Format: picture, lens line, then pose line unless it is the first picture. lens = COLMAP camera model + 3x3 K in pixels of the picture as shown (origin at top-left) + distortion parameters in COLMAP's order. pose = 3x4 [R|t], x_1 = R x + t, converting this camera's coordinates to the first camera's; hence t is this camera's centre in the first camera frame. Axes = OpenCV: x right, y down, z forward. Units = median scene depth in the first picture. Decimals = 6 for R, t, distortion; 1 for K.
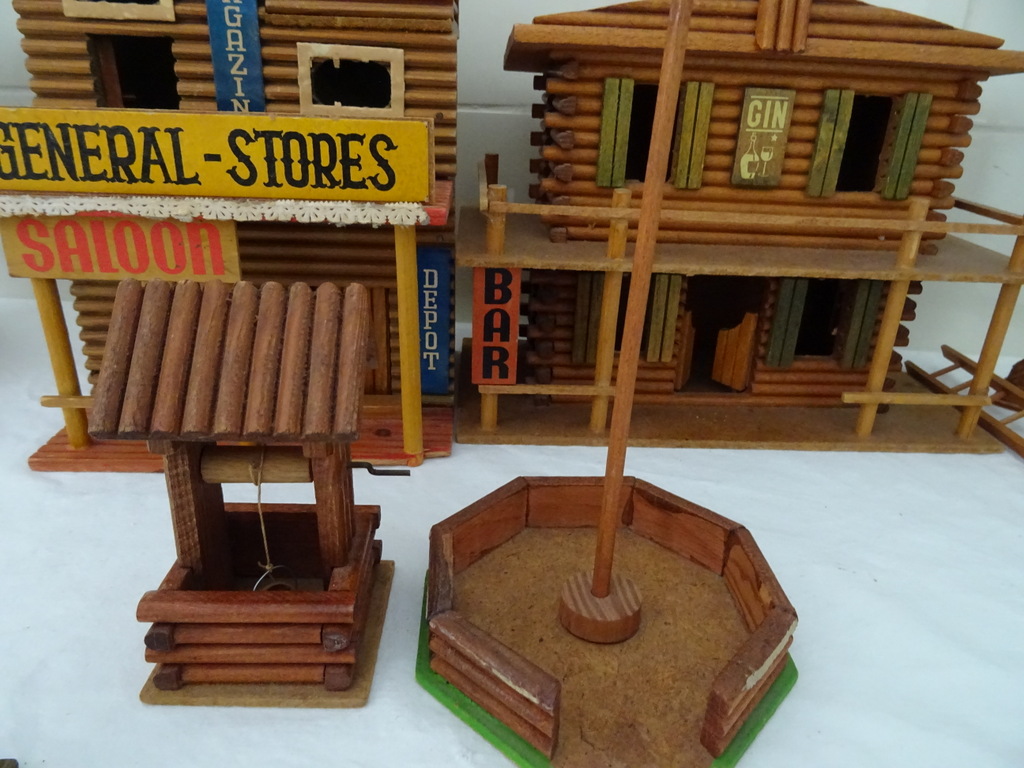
lens RADIAL K [[726.6, 0, 509.0], [0, 726.6, 385.0], [0, 0, 1]] dist [-0.005381, -0.004984]
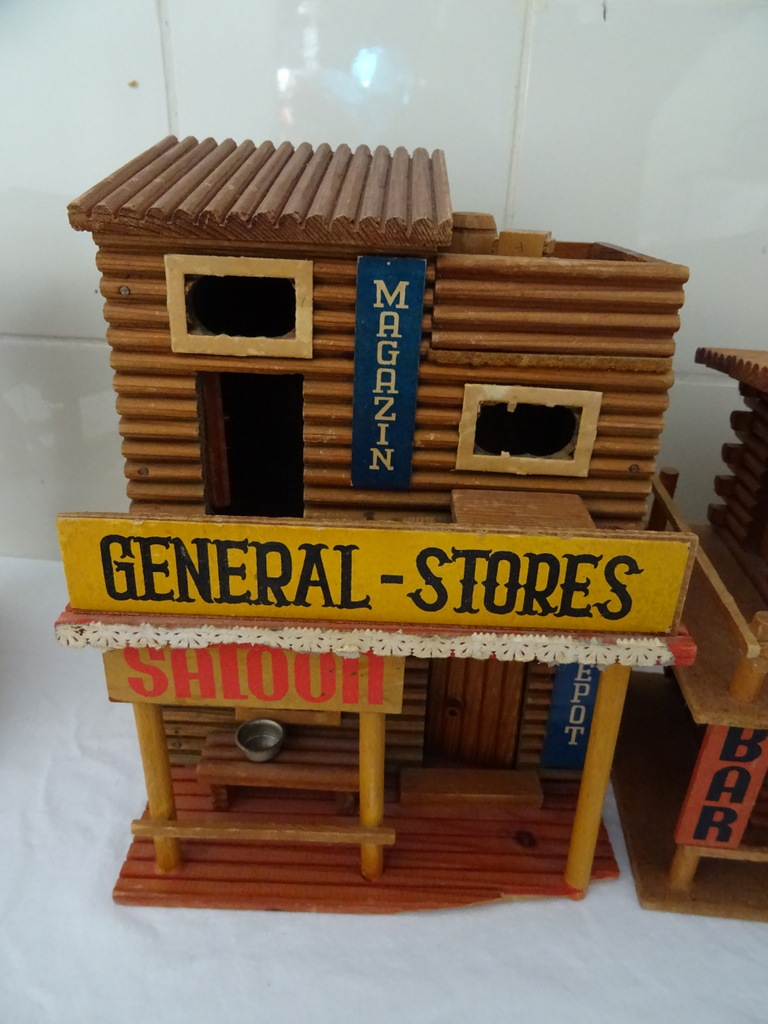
lens RADIAL K [[726.6, 0, 384.0], [0, 726.6, 512.0], [0, 0, 1]] dist [-0.005381, -0.004984]
pose [[0.998507, 0.023050, -0.049530, -0.327603], [-0.021696, 0.999380, 0.027720, -0.346280], [0.050138, -0.026604, 0.998388, 0.218914]]
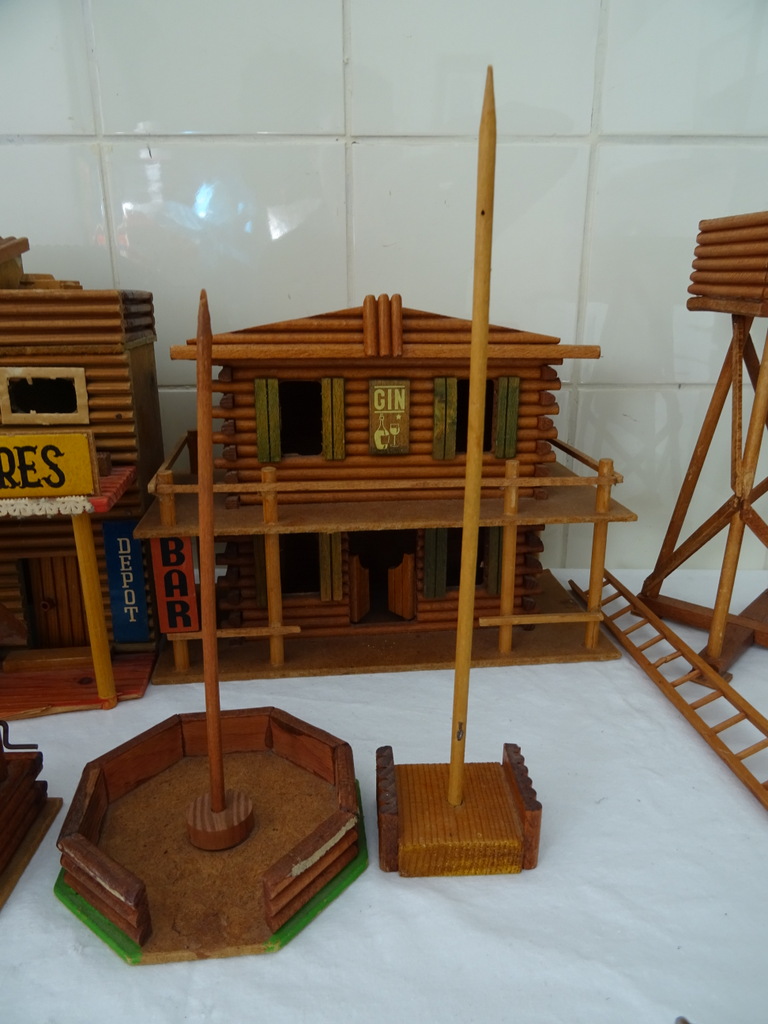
lens RADIAL K [[726.6, 0, 384.0], [0, 726.6, 512.0], [0, 0, 1]] dist [-0.005381, -0.004984]
pose [[0.996294, -0.059443, 0.062171, 0.270357], [0.066217, 0.991355, -0.113271, -0.042526], [-0.054900, 0.116968, 0.991617, -0.227619]]
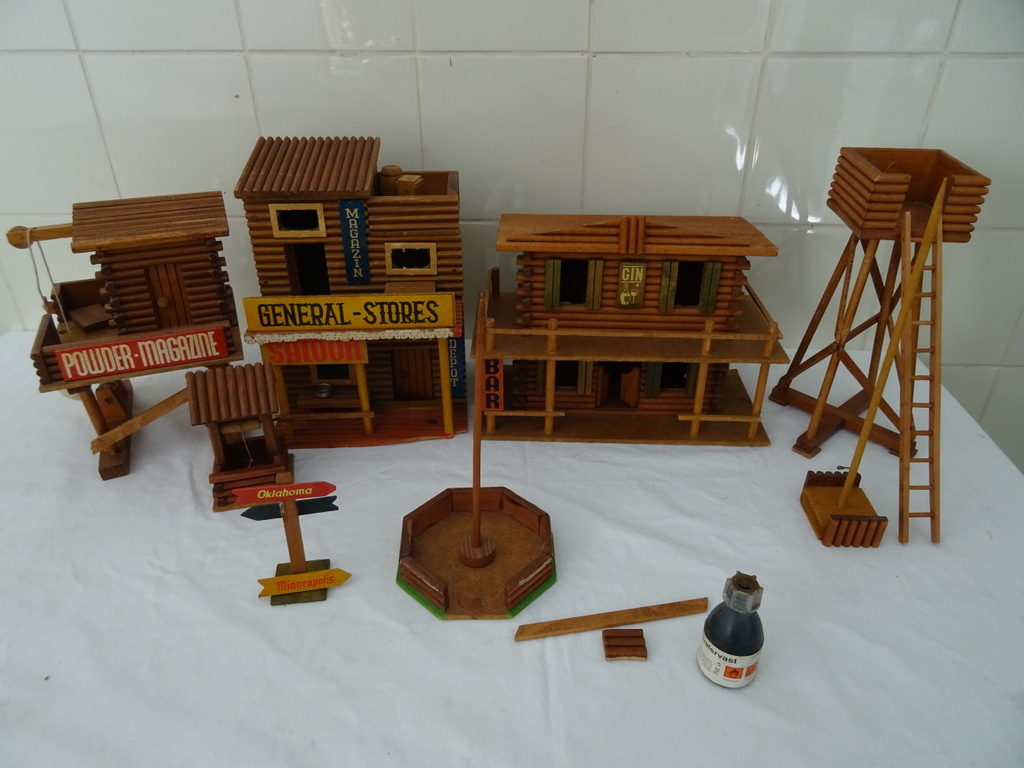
lens RADIAL K [[744.8, 0, 515.0], [0, 744.8, 382.7], [0, 0, 1]] dist [0.001564, 0.001263]
pose [[0.997421, 0.003577, -0.071687, 0.199088], [0.005035, 0.992809, 0.119604, -0.343227], [0.071599, -0.119656, 0.990230, -1.046476]]
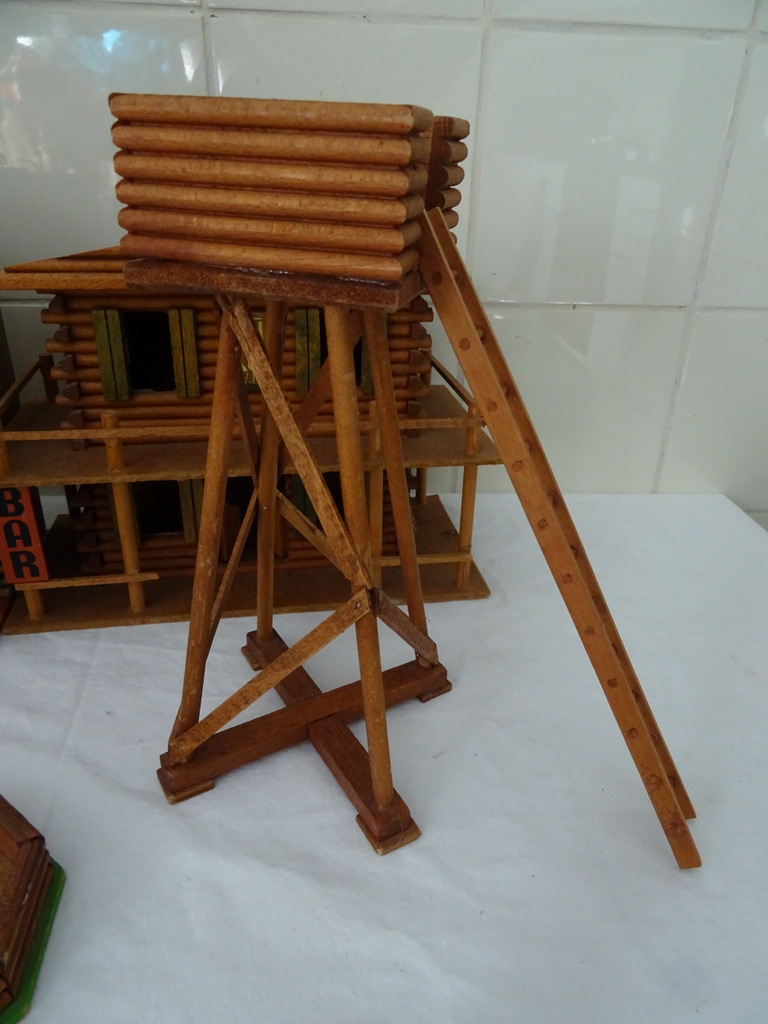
lens RADIAL K [[724.2, 0, 382.3], [0, 724.2, 513.5], [0, 0, 1]] dist [-0.009069, 0.008577]
pose [[0.990063, -0.075497, 0.118641, 0.434299], [0.068799, 0.995850, 0.059574, -0.148340], [-0.122646, -0.050819, 0.991149, -0.188375]]
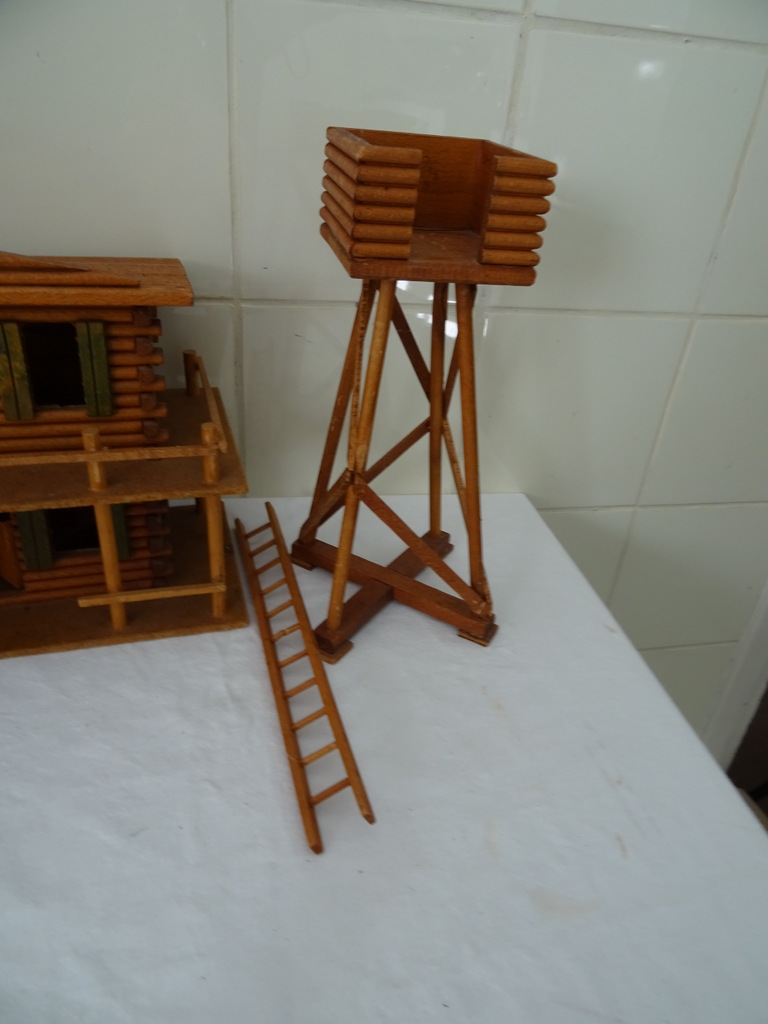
lens RADIAL K [[726.6, 0, 384.0], [0, 726.6, 512.0], [0, 0, 1]] dist [-0.005381, -0.004984]
pose [[0.965318, -0.100696, 0.240876, 0.733131], [0.066581, 0.987069, 0.145811, -0.271516], [-0.252444, -0.124716, 0.959540, -0.140449]]
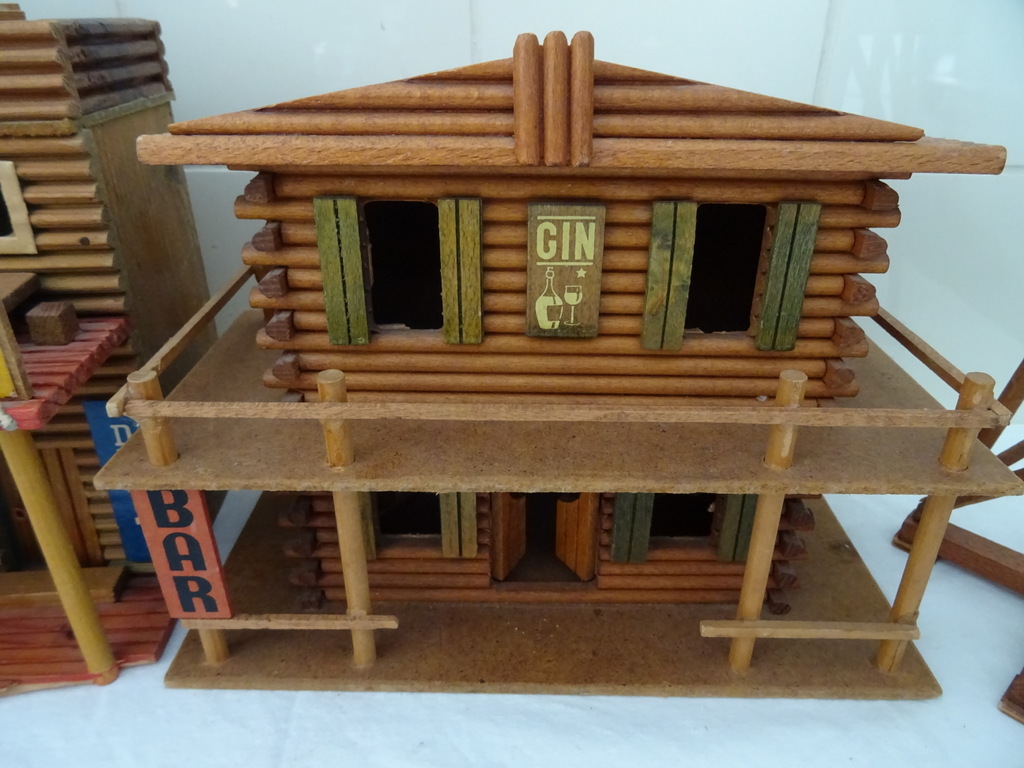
lens RADIAL K [[724.2, 0, 512.0], [0, 724.2, 384.0], [0, 0, 1]] dist [-0.009069, 0.008577]
pose [[0.998195, -0.009676, -0.059271, 0.363014], [0.013334, 0.998009, 0.061648, -0.298906], [0.058556, -0.062327, 0.996337, 0.345015]]
